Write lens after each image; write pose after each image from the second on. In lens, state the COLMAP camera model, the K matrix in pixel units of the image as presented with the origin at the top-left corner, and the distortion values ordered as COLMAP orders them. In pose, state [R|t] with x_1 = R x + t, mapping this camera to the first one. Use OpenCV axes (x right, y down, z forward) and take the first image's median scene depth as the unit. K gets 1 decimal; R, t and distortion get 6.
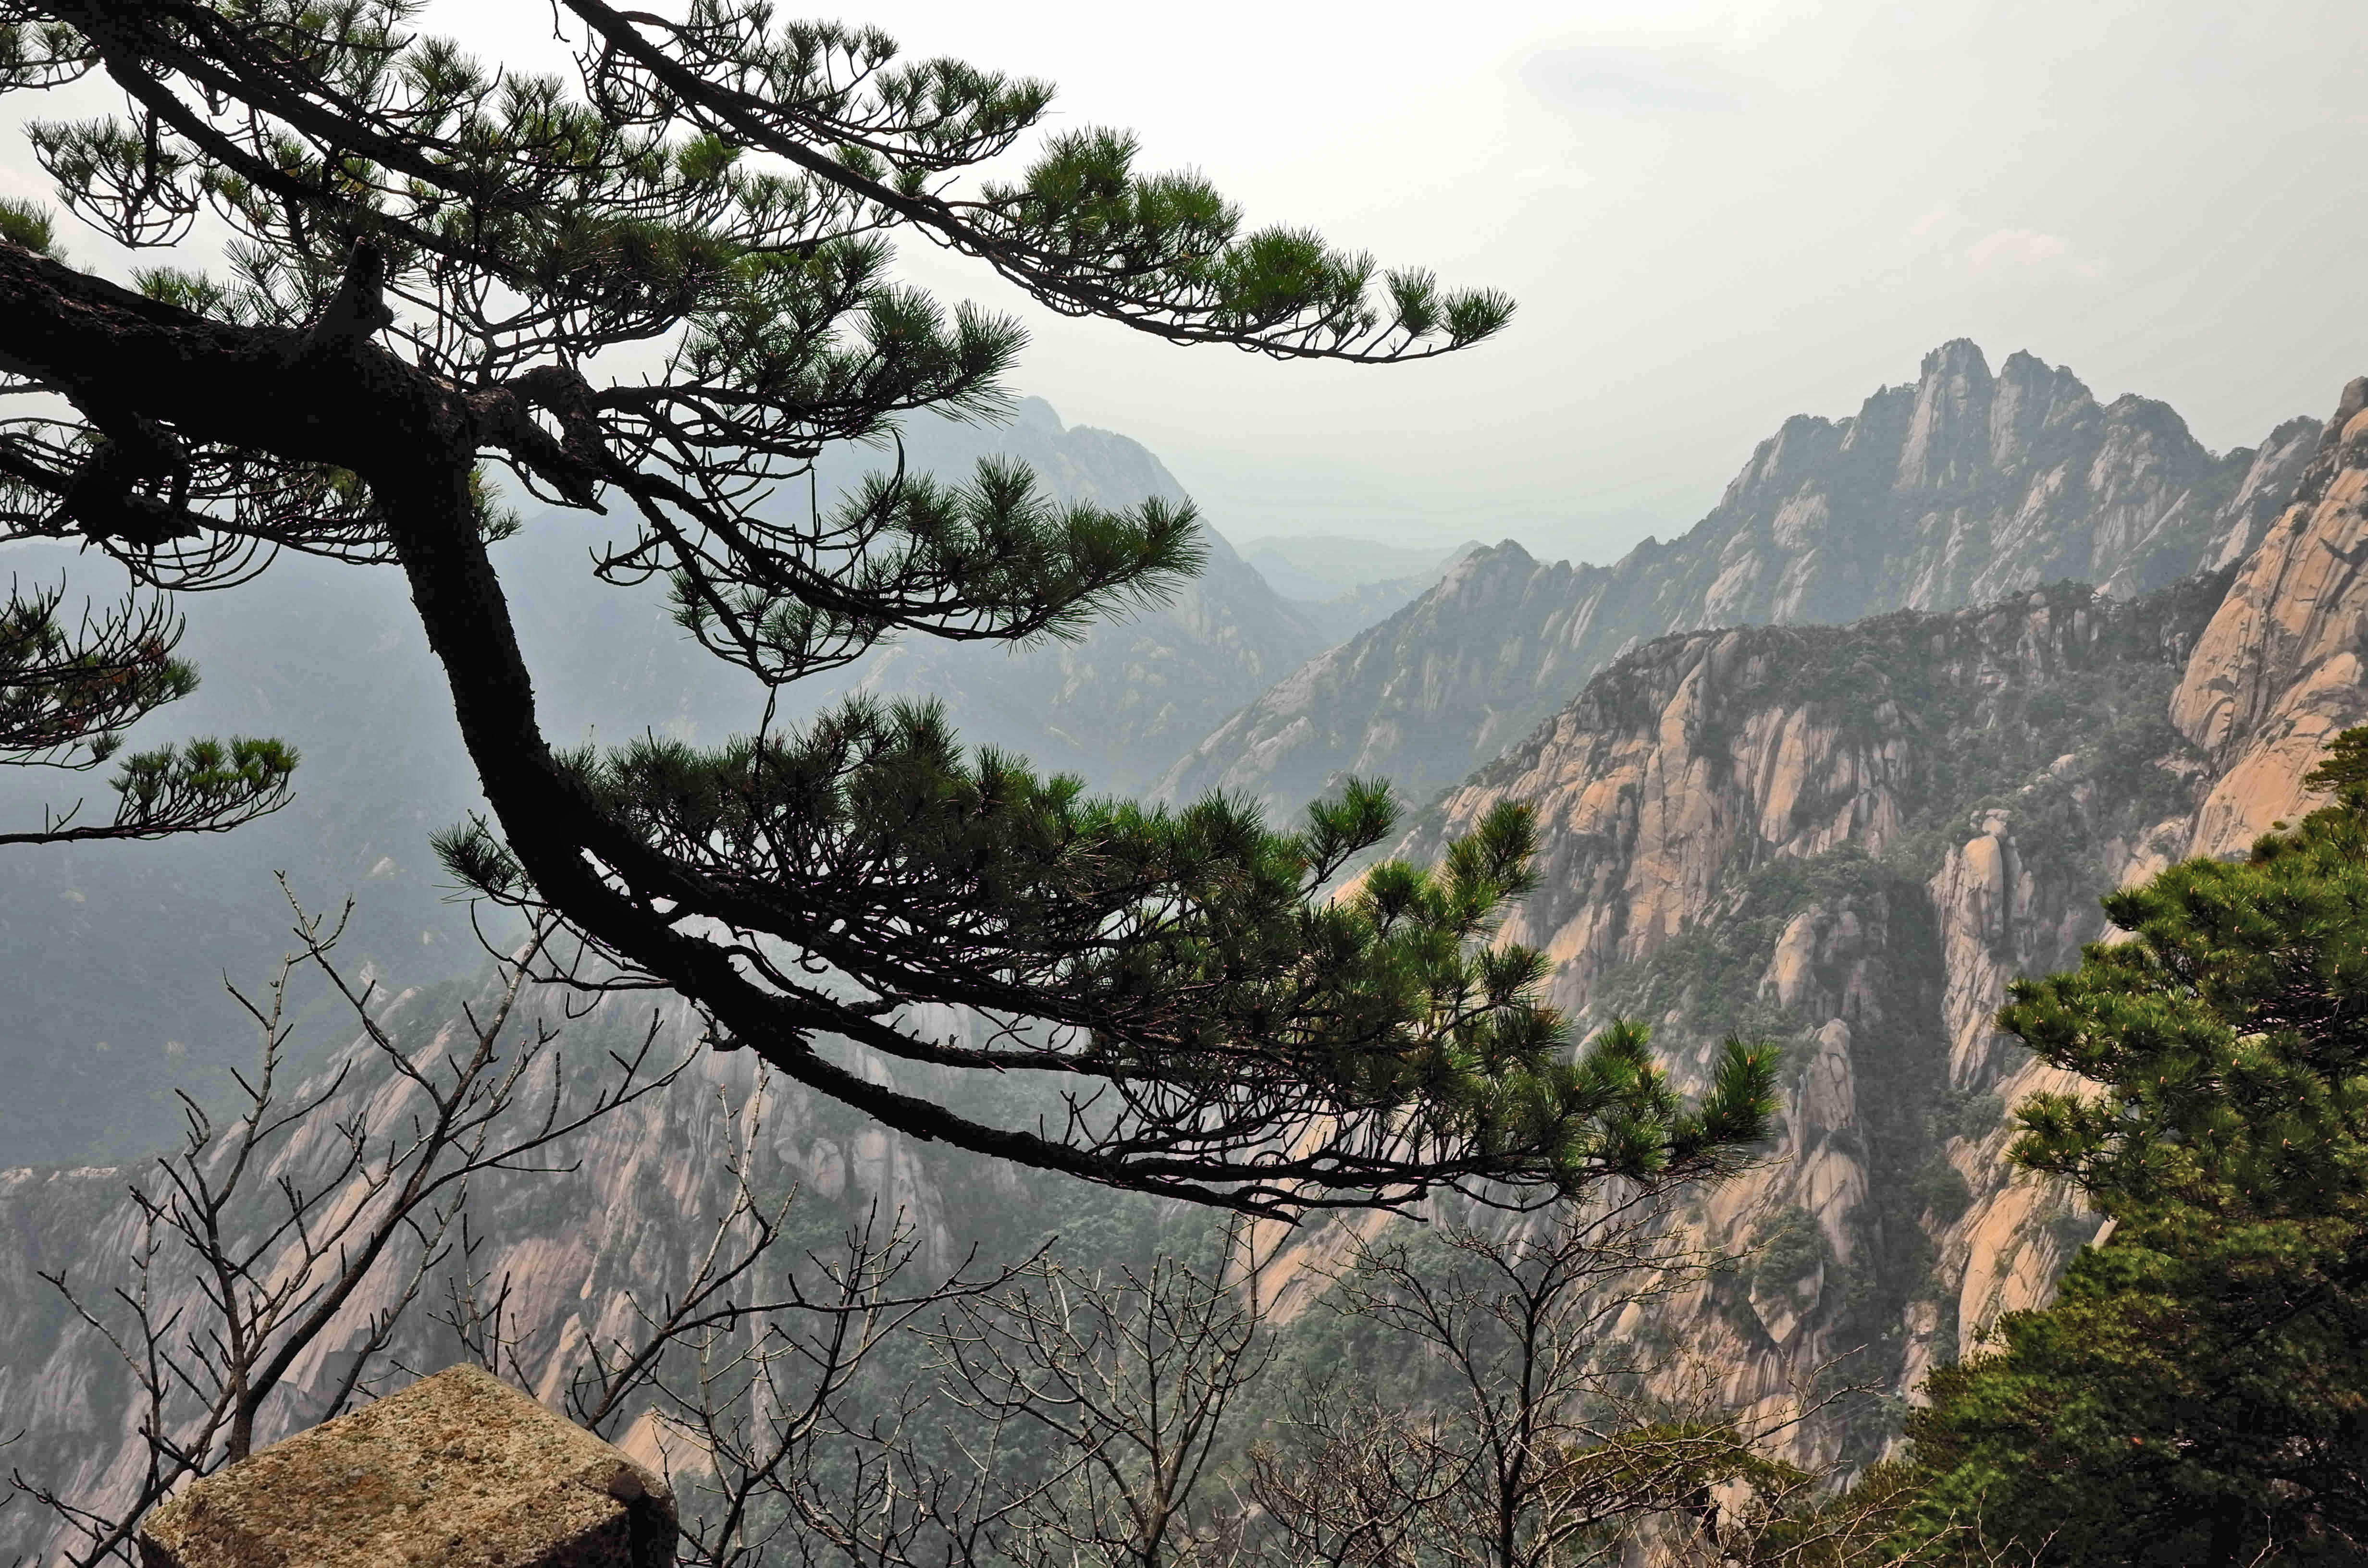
lens RADIAL K [[1904.0, 0, 1196.5], [0, 1904.0, 785.0], [0, 0, 1]] dist [-0.010976, -0.006181]
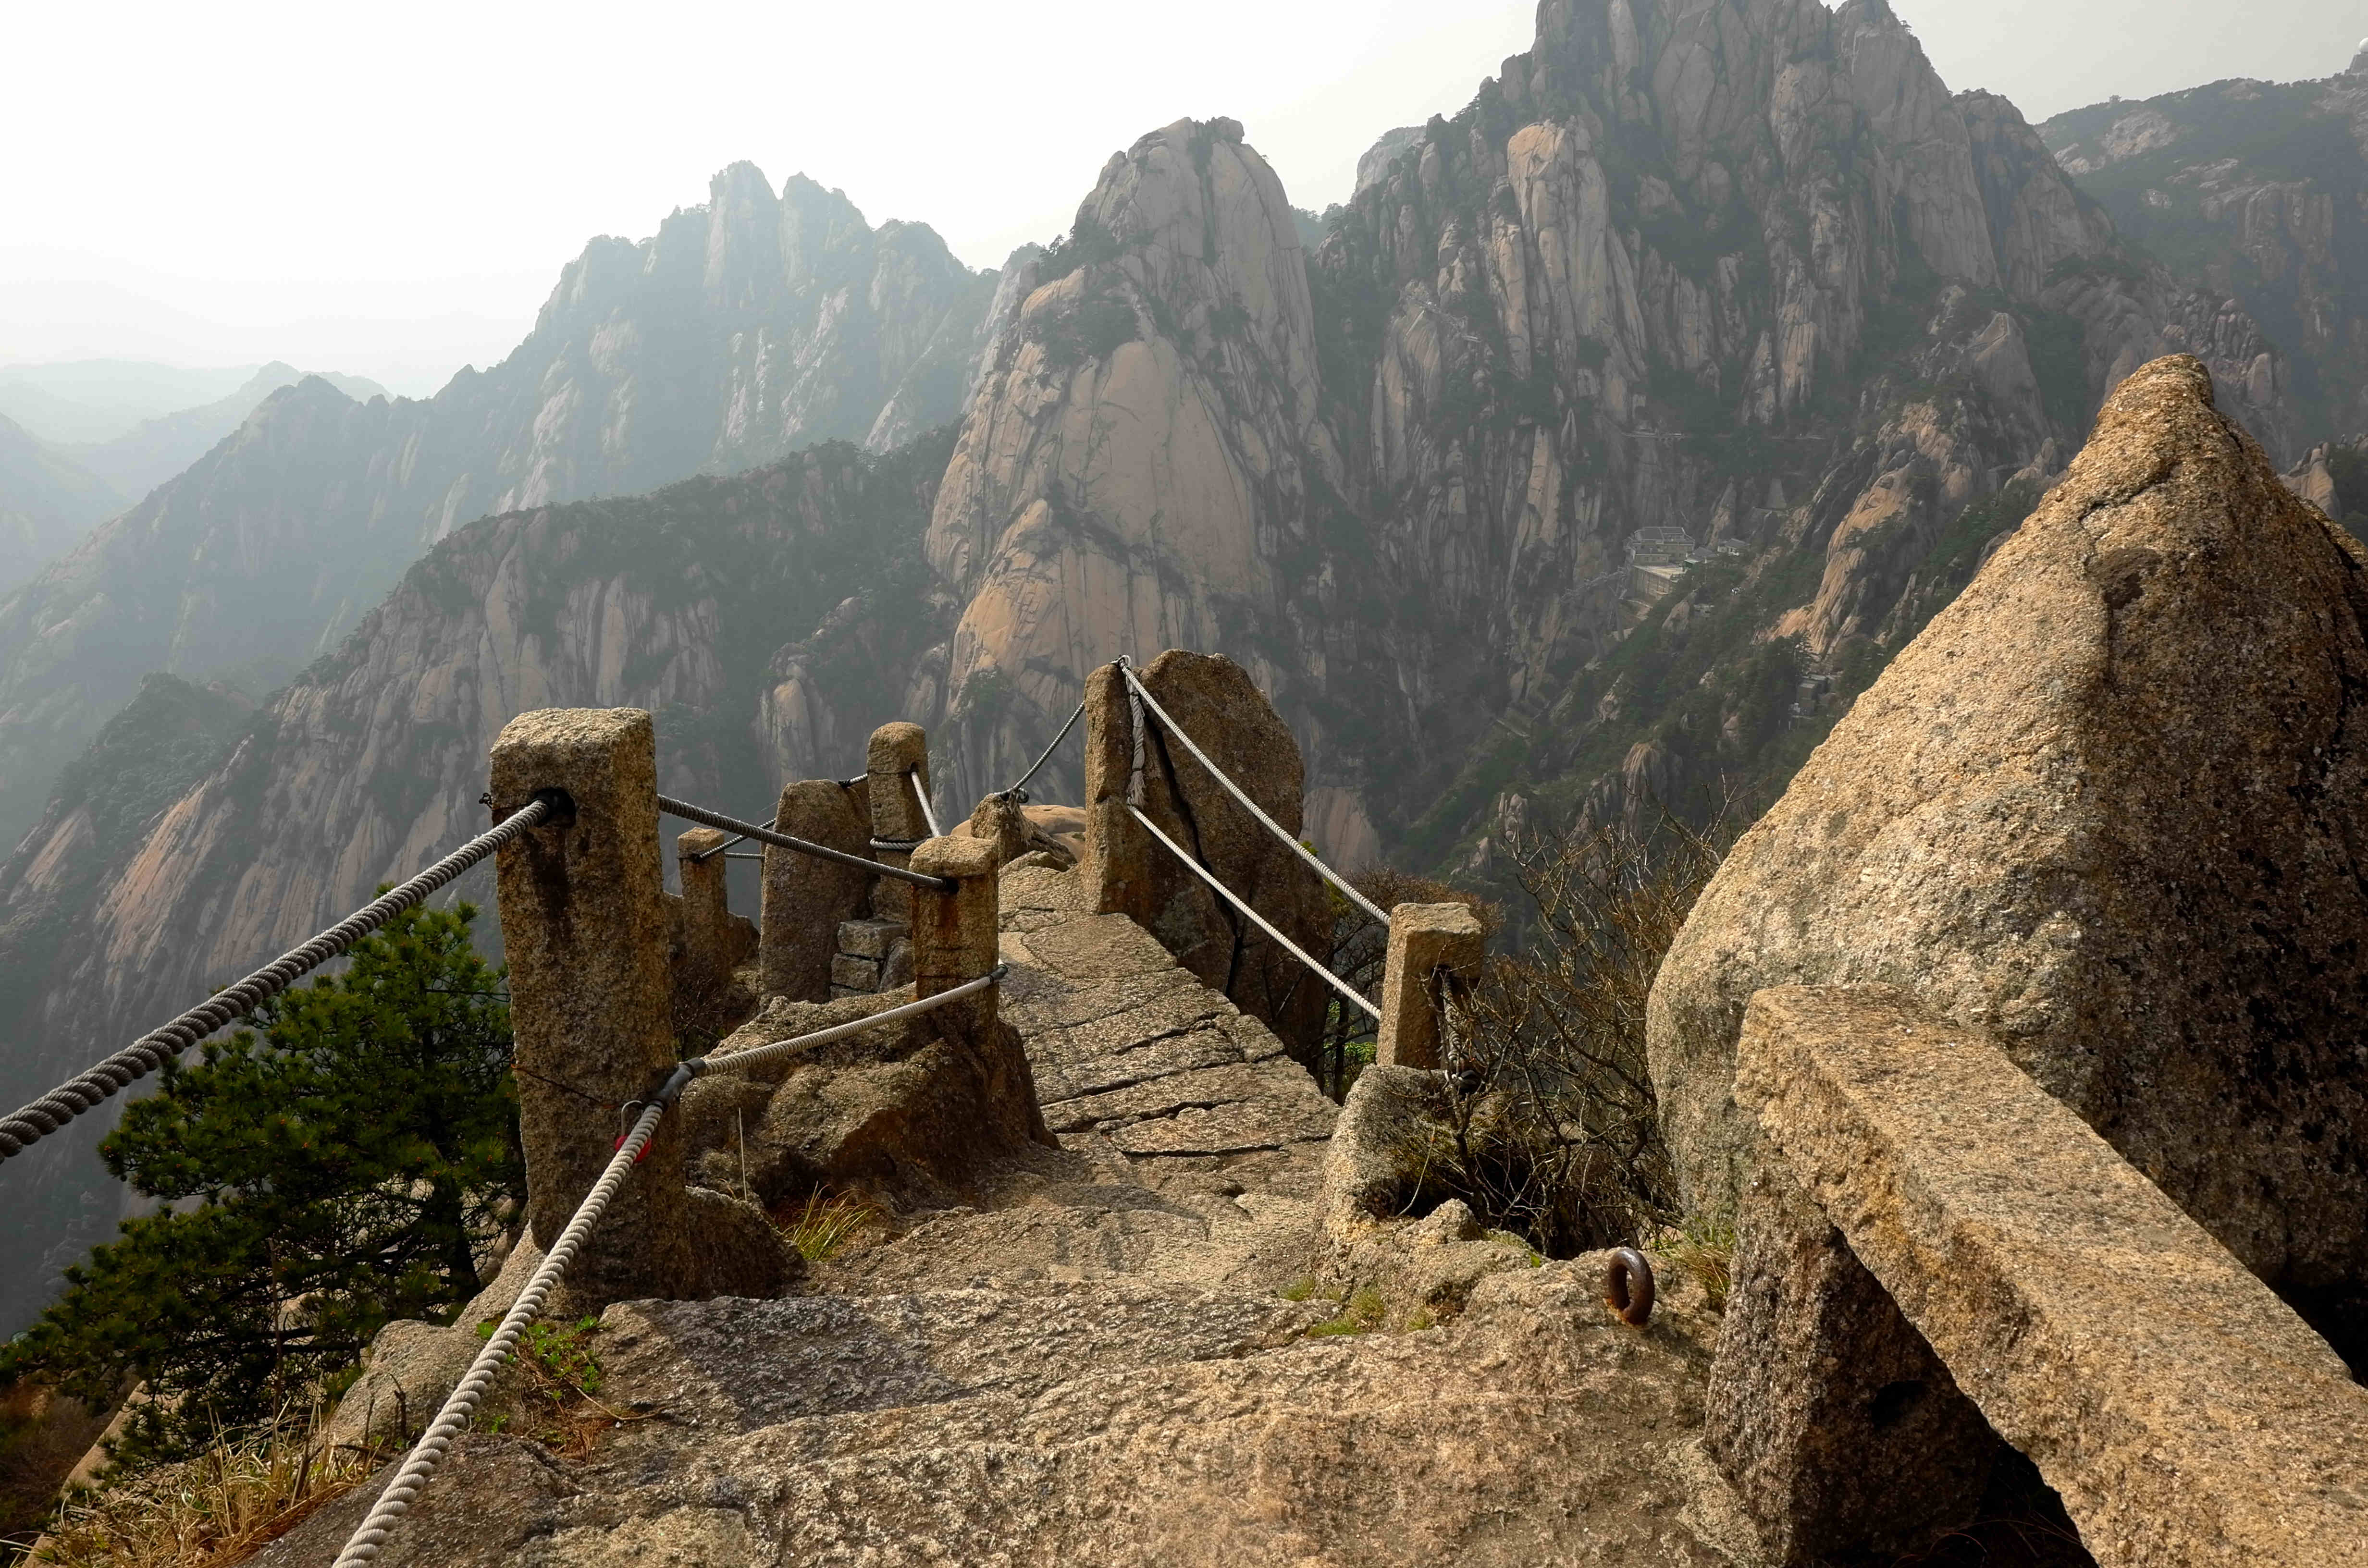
lens RADIAL K [[1904.0, 0, 1189.8], [0, 1904.0, 773.7], [0, 0, 1]] dist [-0.010976, -0.006181]
pose [[0.834558, -0.166548, 0.525142, 0.005795], [0.112800, 0.984673, 0.133025, -0.040362], [-0.539248, -0.051781, 0.840553, -0.087997]]
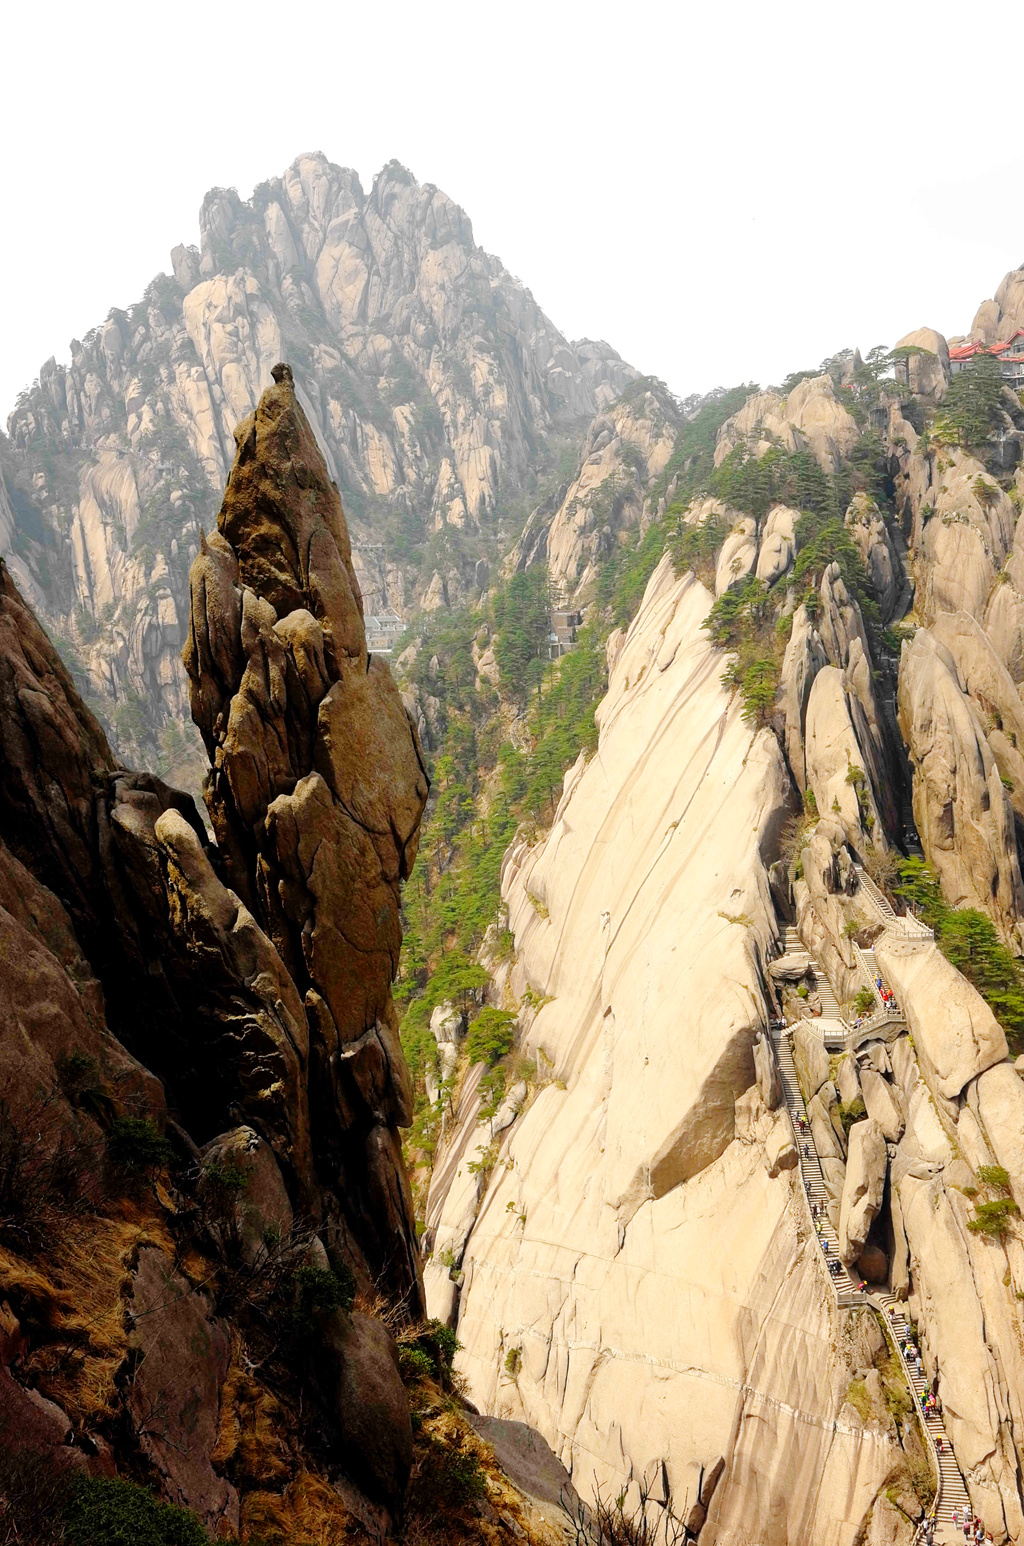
lens RADIAL K [[1526.4, 0, 501.2], [0, 1526.4, 771.9], [0, 0, 1]] dist [-0.016063, 0.000000]
pose [[0.601607, -0.111870, 0.790920, 0.167312], [0.213142, 0.976727, -0.023974, 0.117014], [-0.769831, 0.183001, 0.611450, 0.113463]]
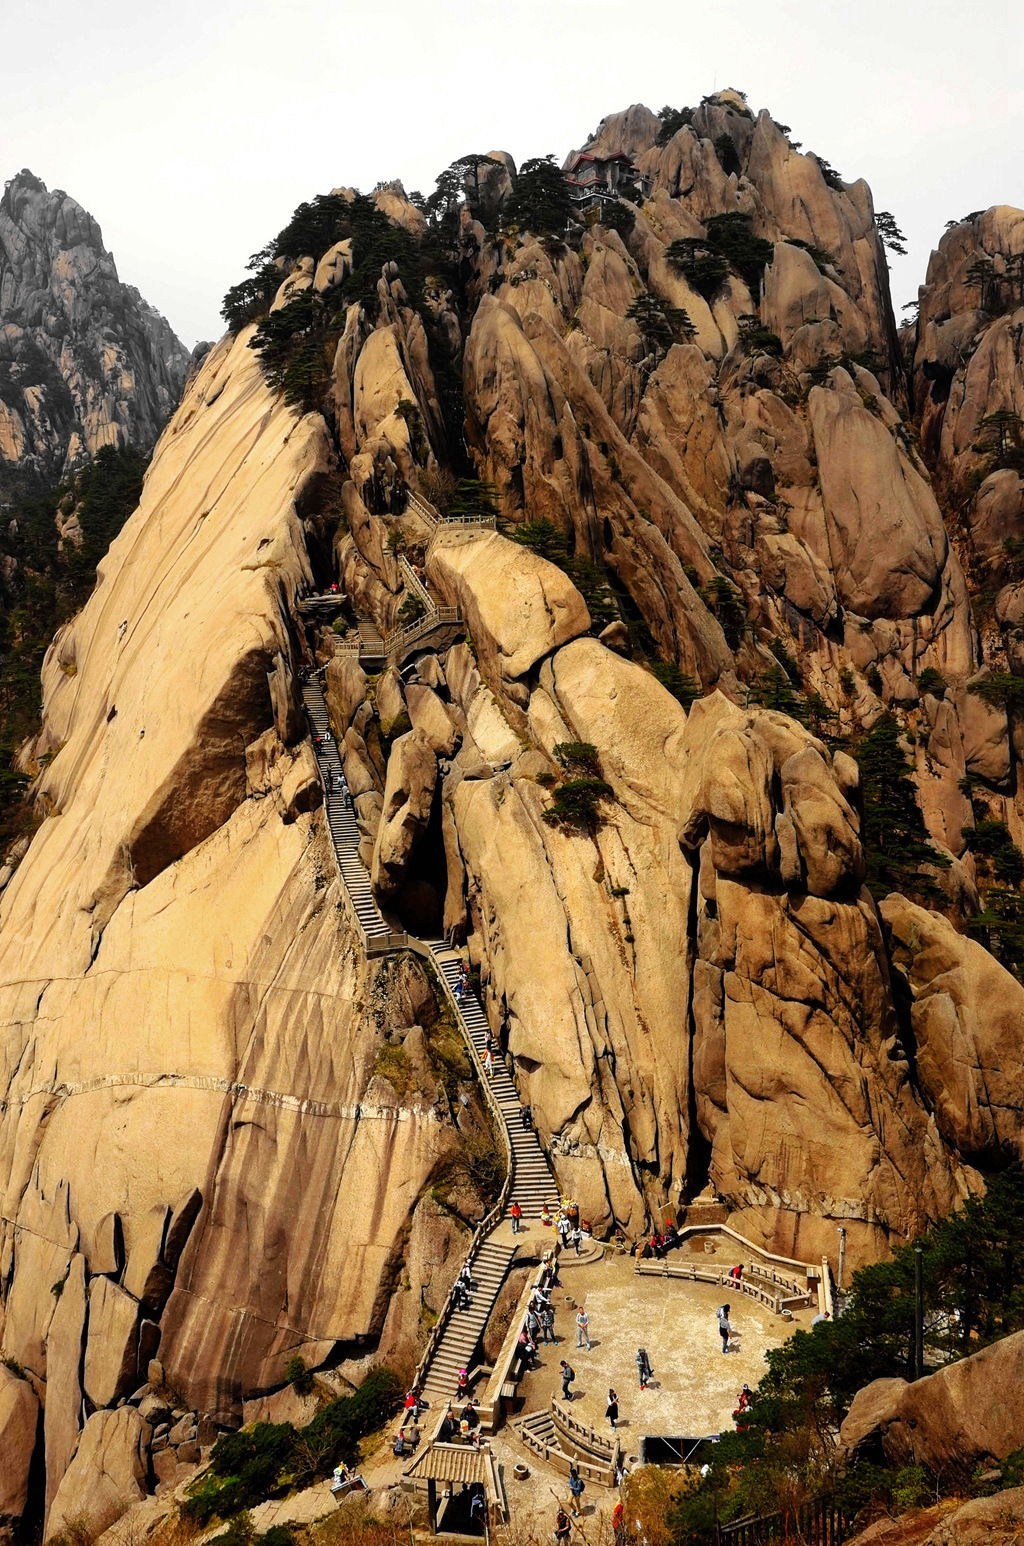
lens RADIAL K [[1243.2, 0, 507.9], [0, 1243.2, 776.9], [0, 0, 1]] dist [-0.010976, -0.006181]
pose [[0.376770, -0.106340, 0.920183, 0.249127], [0.239601, 0.970769, 0.014081, 0.177664], [-0.894783, 0.215172, 0.391236, 0.156646]]
